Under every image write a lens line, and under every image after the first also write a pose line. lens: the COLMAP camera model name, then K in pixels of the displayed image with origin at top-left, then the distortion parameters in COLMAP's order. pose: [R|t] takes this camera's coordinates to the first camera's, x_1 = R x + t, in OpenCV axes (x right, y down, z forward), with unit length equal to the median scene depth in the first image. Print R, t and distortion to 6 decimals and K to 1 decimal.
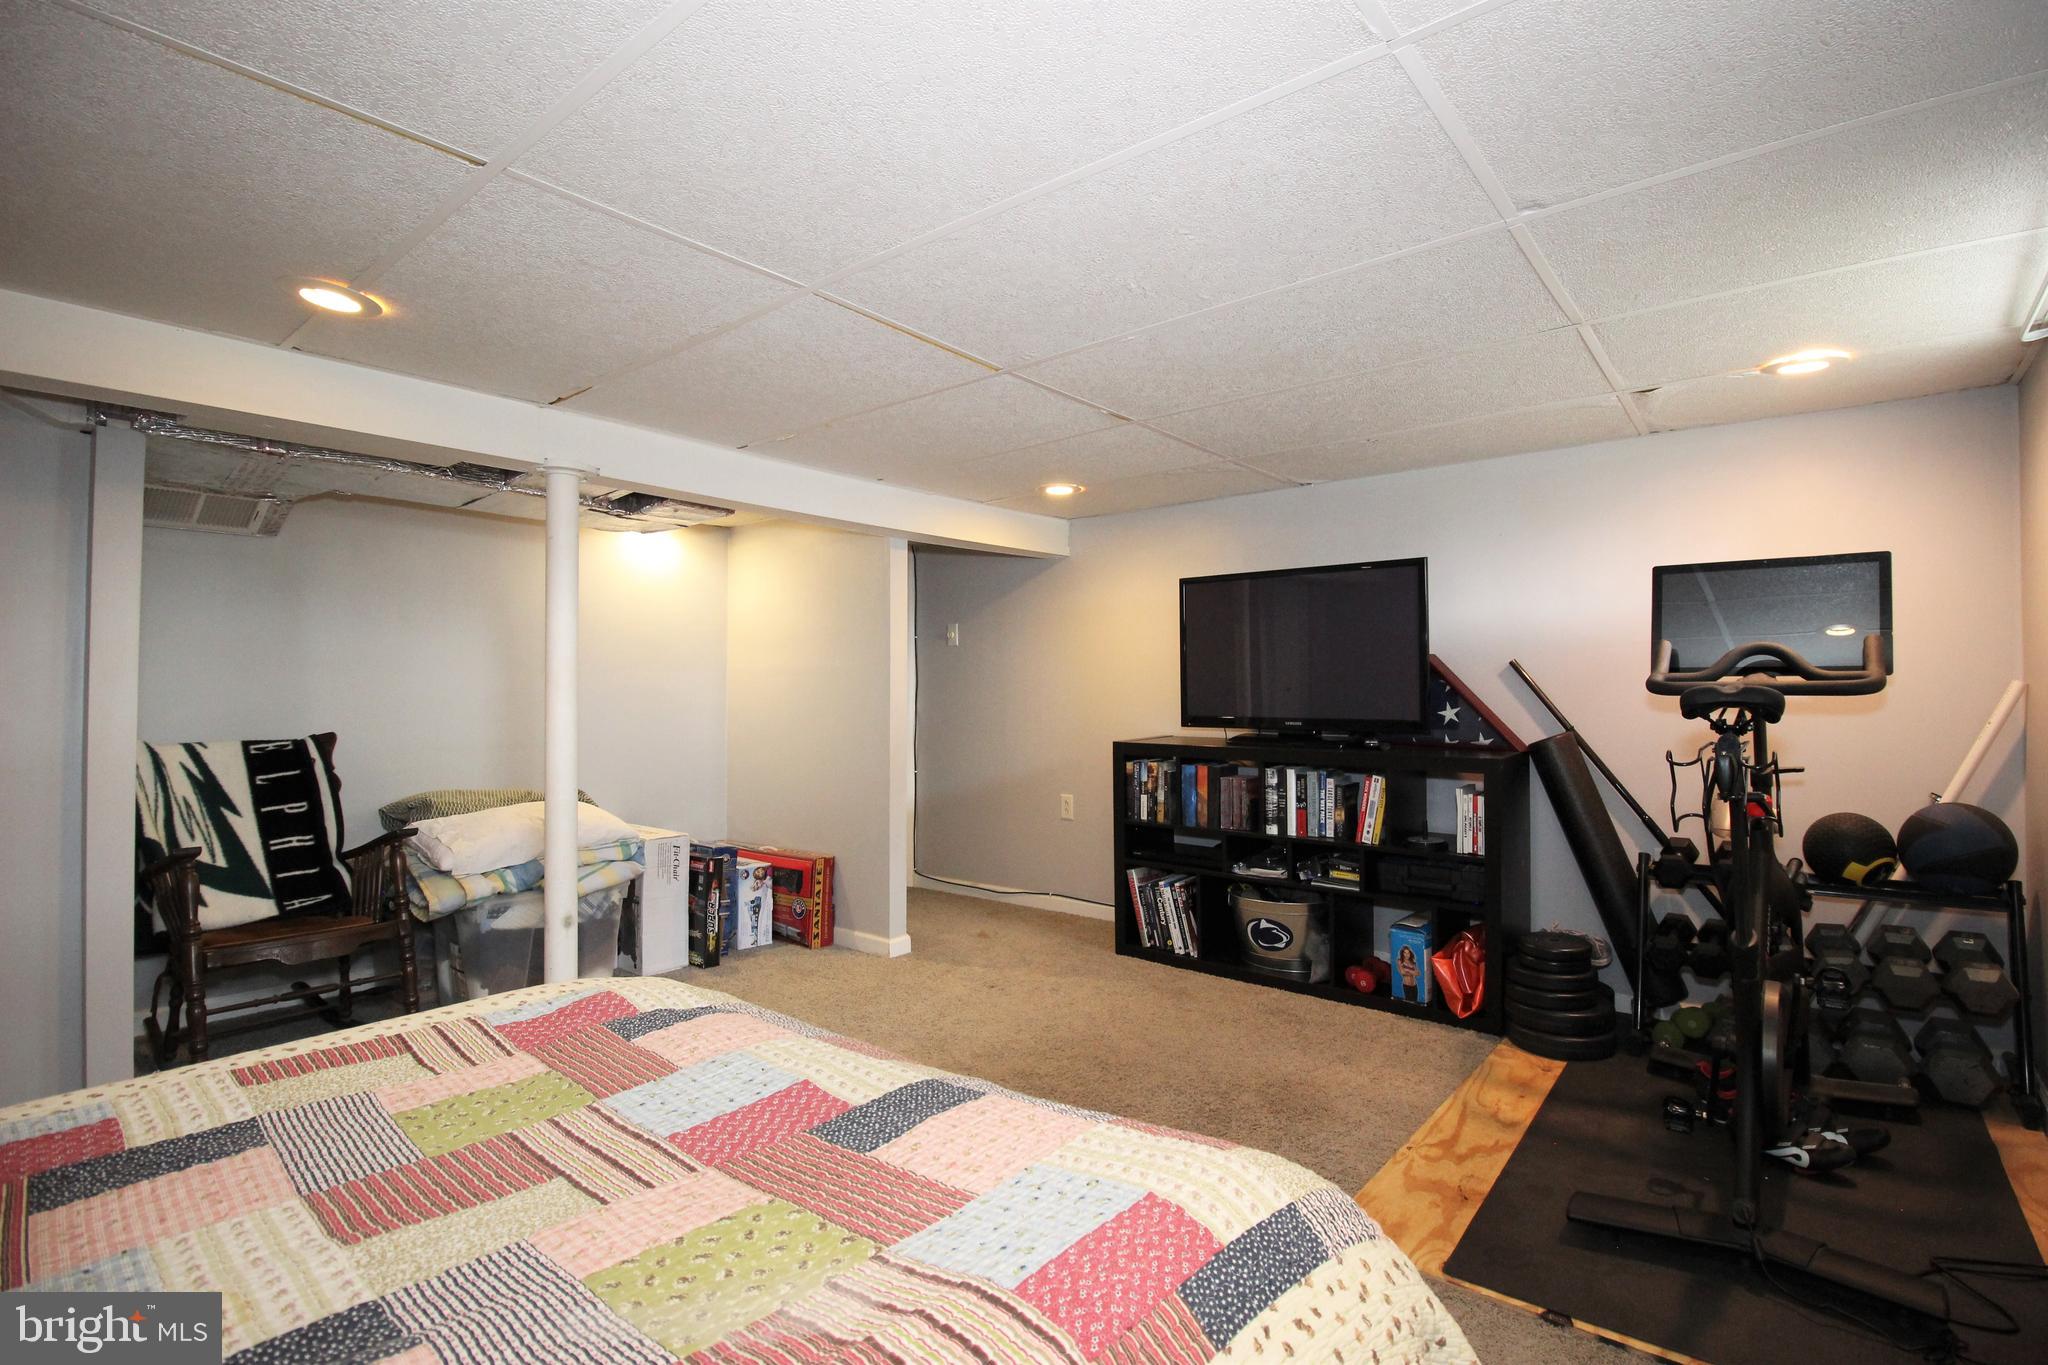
lens RADIAL K [[945.1, 0, 1051.5], [0, 945.1, 681.2], [0, 0, 1]] dist [-0.000868, -0.013061]
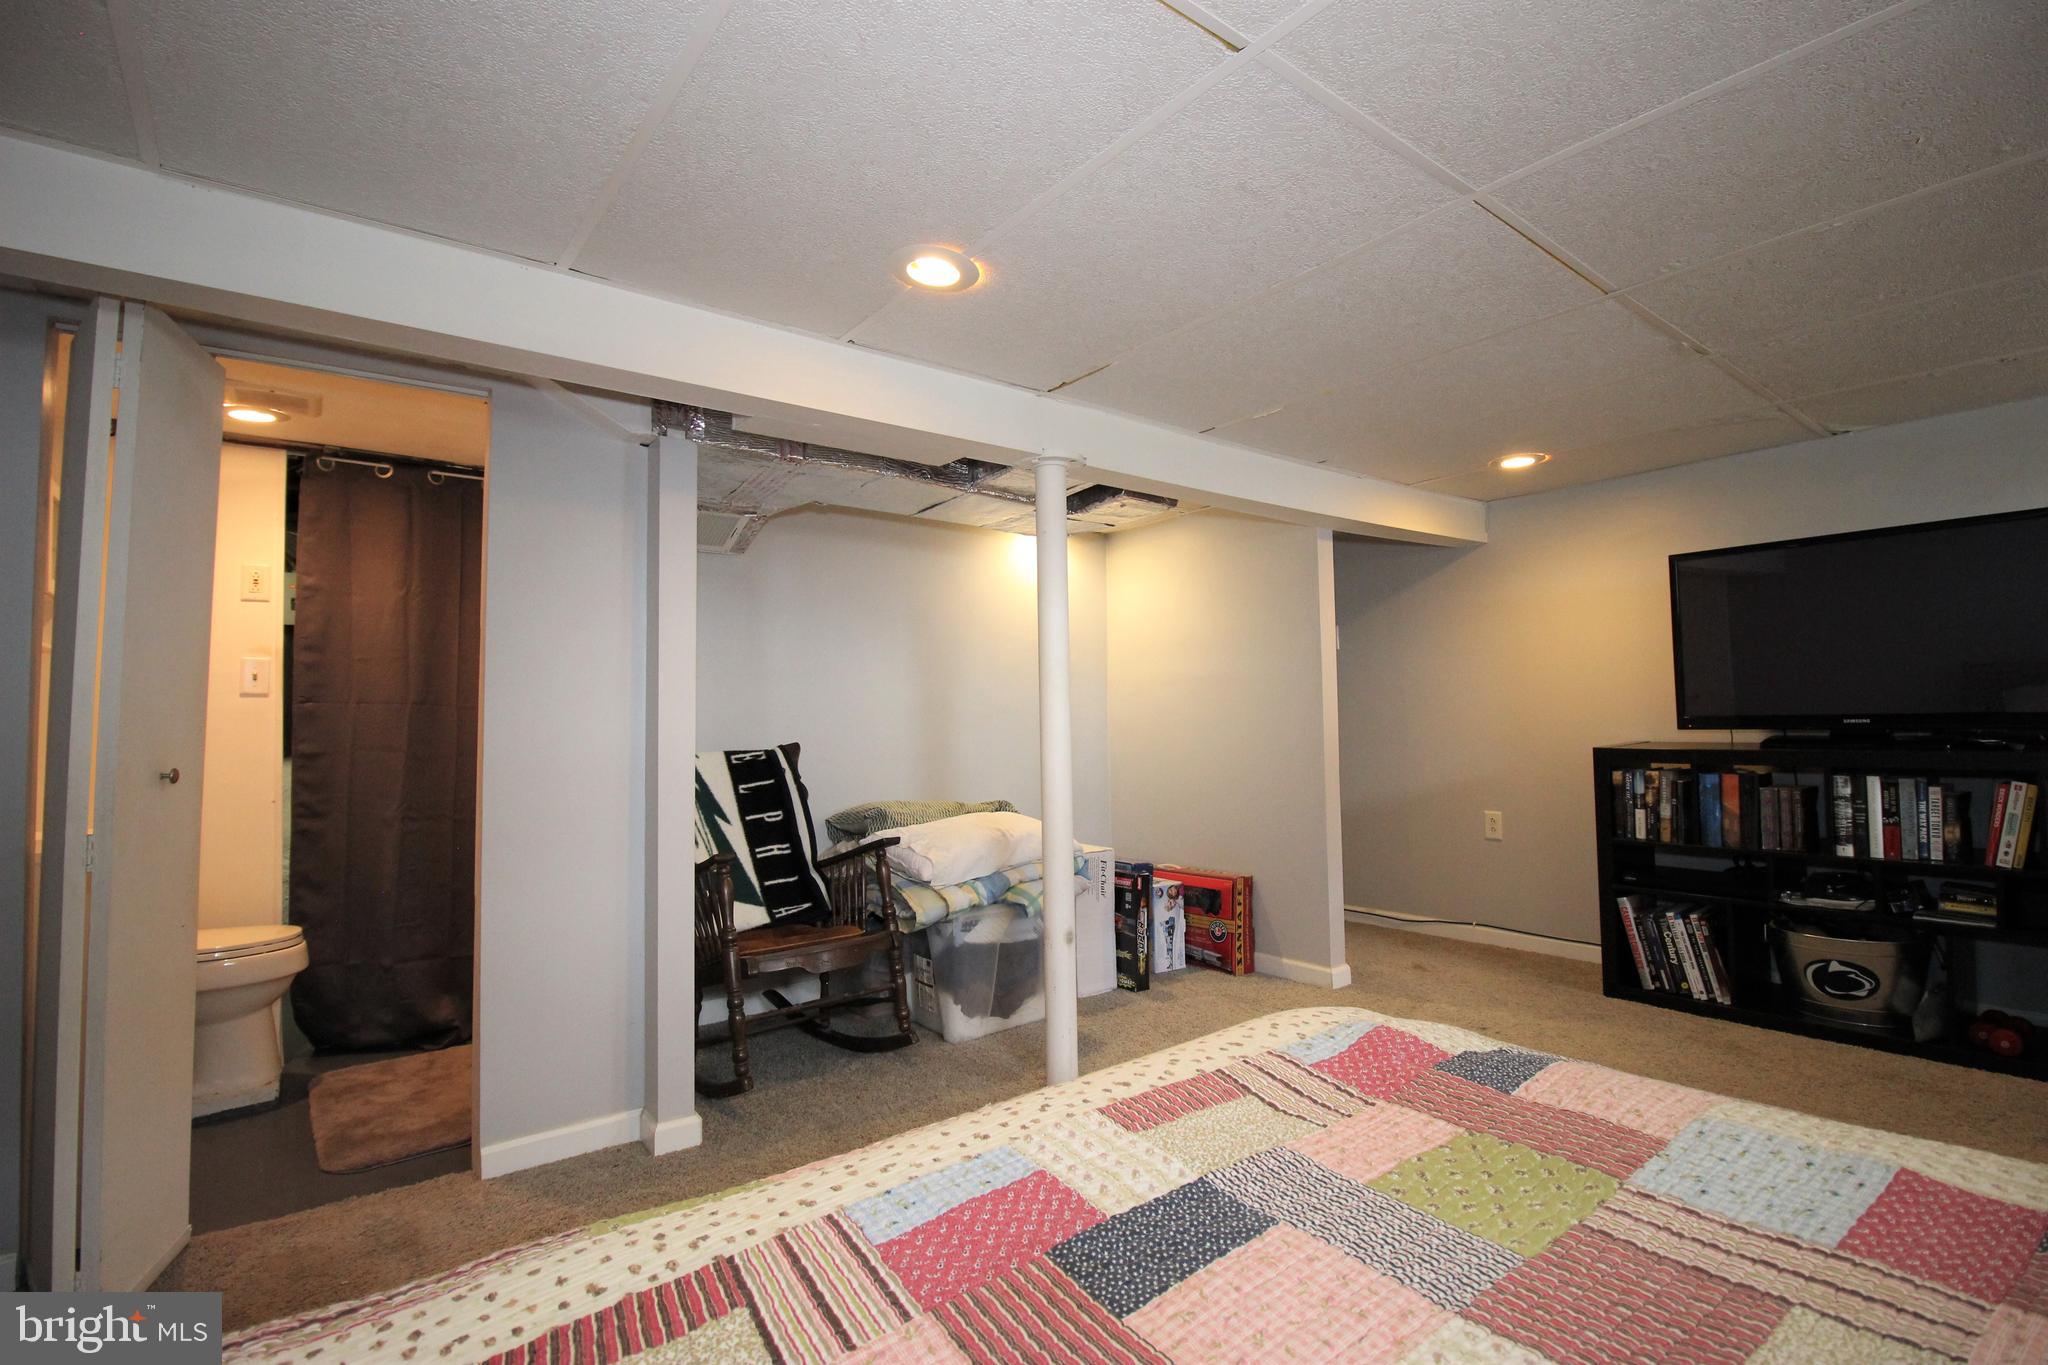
lens RADIAL K [[945.1, 0, 1051.5], [0, 945.1, 681.2], [0, 0, 1]] dist [-0.000868, -0.013061]
pose [[0.975740, -0.024964, -0.217504, -0.251910], [0.019009, 0.999386, -0.029428, 0.021519], [0.218106, 0.024580, 0.975616, 0.057361]]
